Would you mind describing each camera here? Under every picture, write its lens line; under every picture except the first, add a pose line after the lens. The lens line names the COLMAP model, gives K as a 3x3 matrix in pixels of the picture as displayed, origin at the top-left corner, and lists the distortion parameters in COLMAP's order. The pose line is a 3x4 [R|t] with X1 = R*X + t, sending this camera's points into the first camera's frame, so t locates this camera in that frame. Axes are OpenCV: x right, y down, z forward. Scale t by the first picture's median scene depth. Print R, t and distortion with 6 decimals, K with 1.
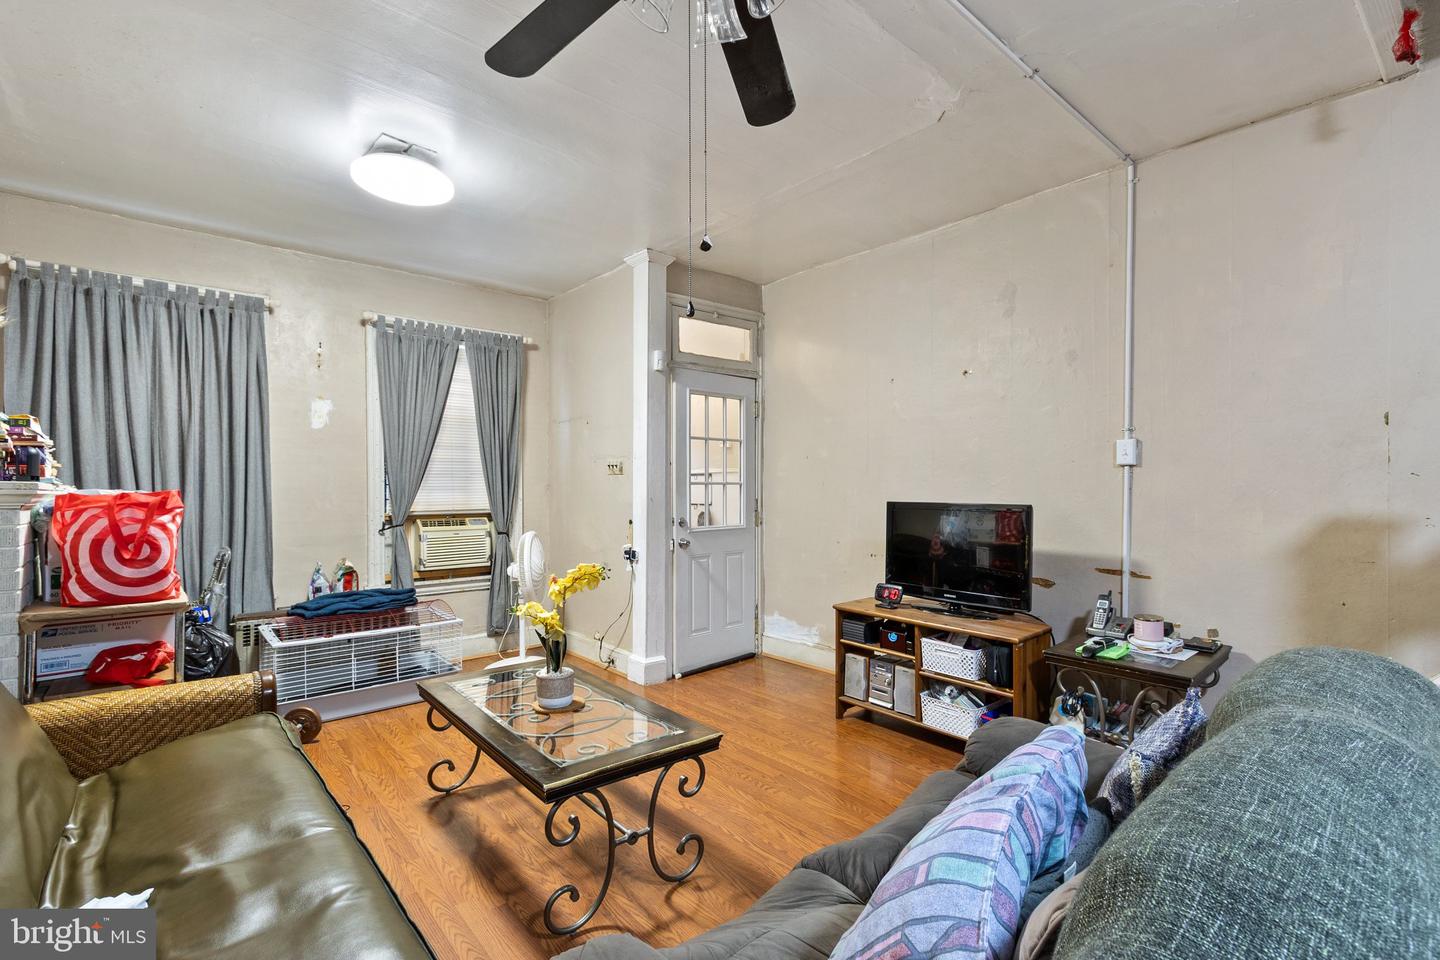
lens RADIAL K [[655.9, 0, 730.9], [0, 655.9, 479.6], [0, 0, 1]] dist [0.004252, -0.003380]
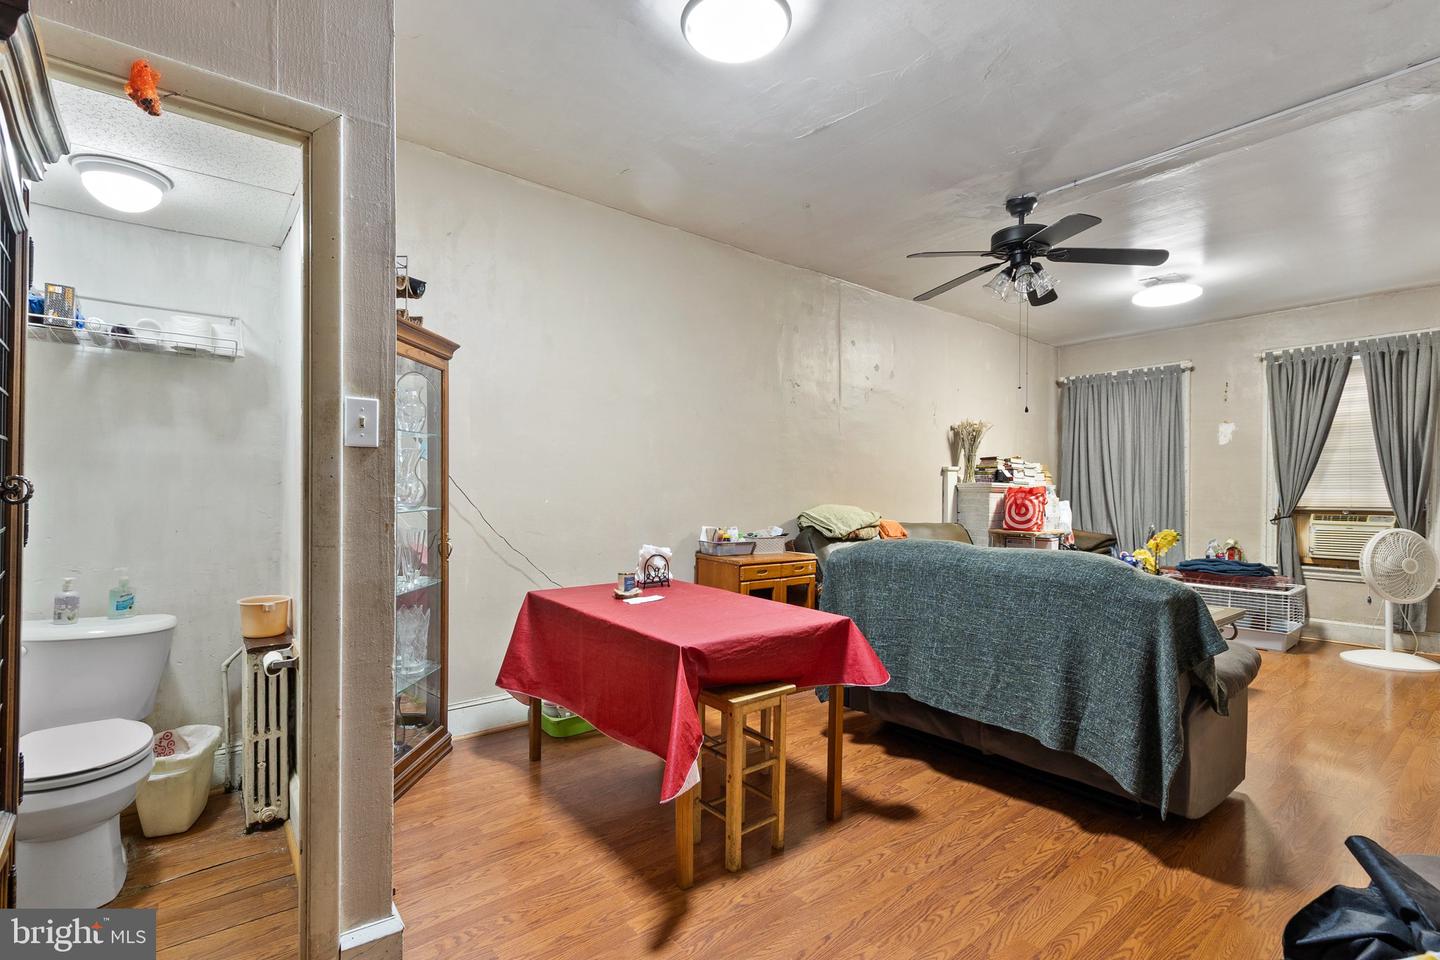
lens RADIAL K [[655.9, 0, 719.2], [0, 655.9, 496.3], [0, 0, 1]] dist [0.004252, -0.003380]
pose [[-0.051909, 0.009006, -0.998611, 0.827796], [0.005530, 0.999947, 0.008730, 0.014352], [0.998637, -0.005069, -0.051956, -0.004307]]
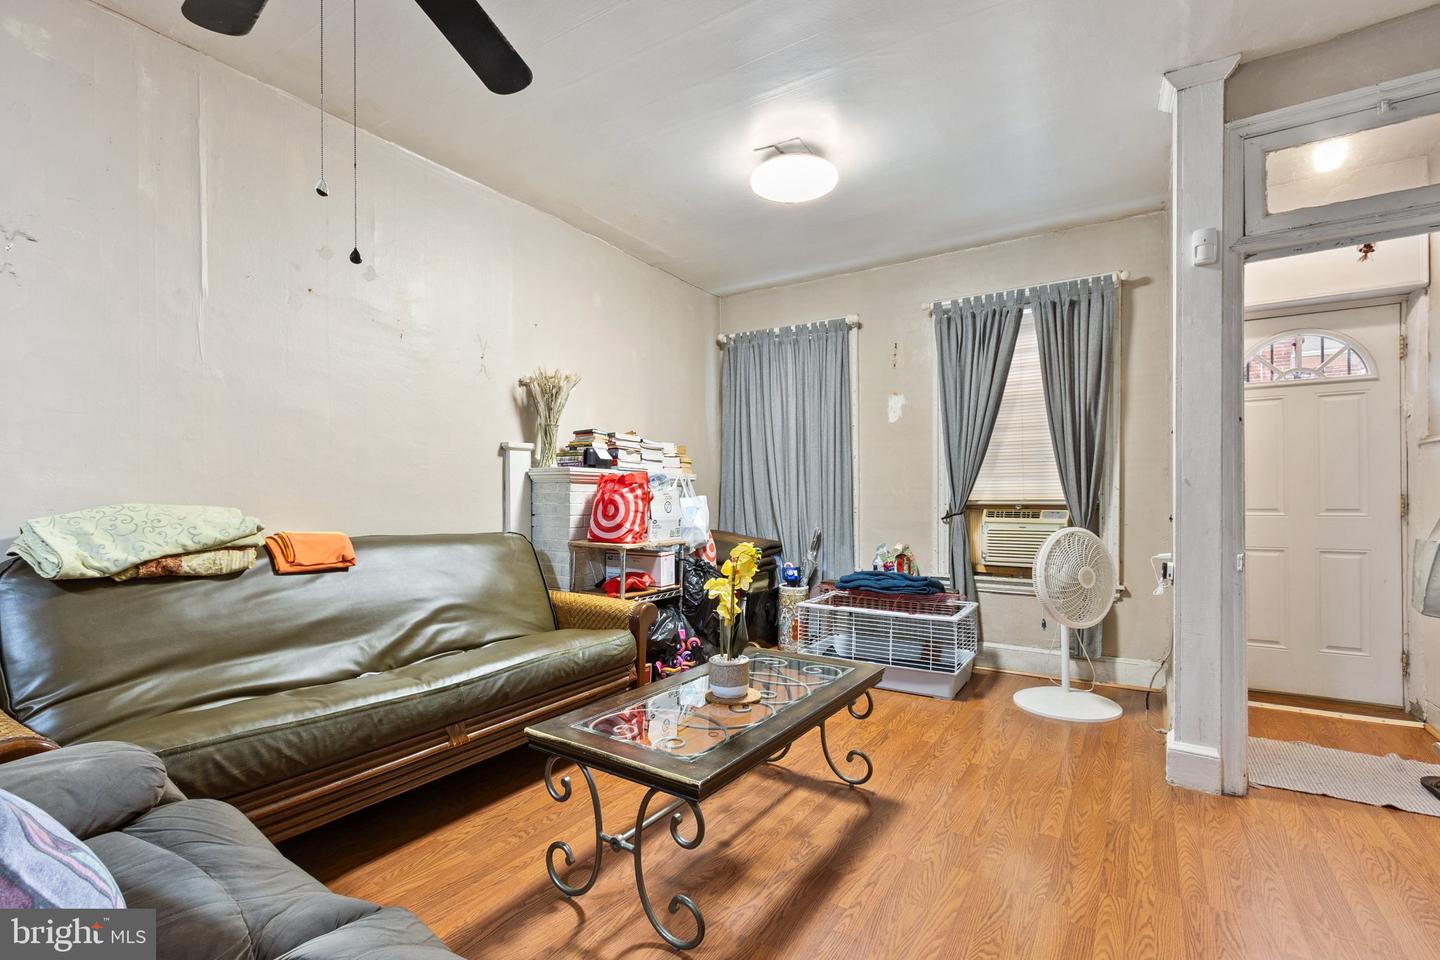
lens RADIAL K [[655.9, 0, 718.3], [0, 655.9, 492.5], [0, 0, 1]] dist [0.004252, -0.003380]
pose [[0.266173, -0.000348, -0.963925, 0.348759], [0.010645, 0.999940, 0.002579, 0.033271], [0.963866, -0.010948, 0.266161, 0.424224]]
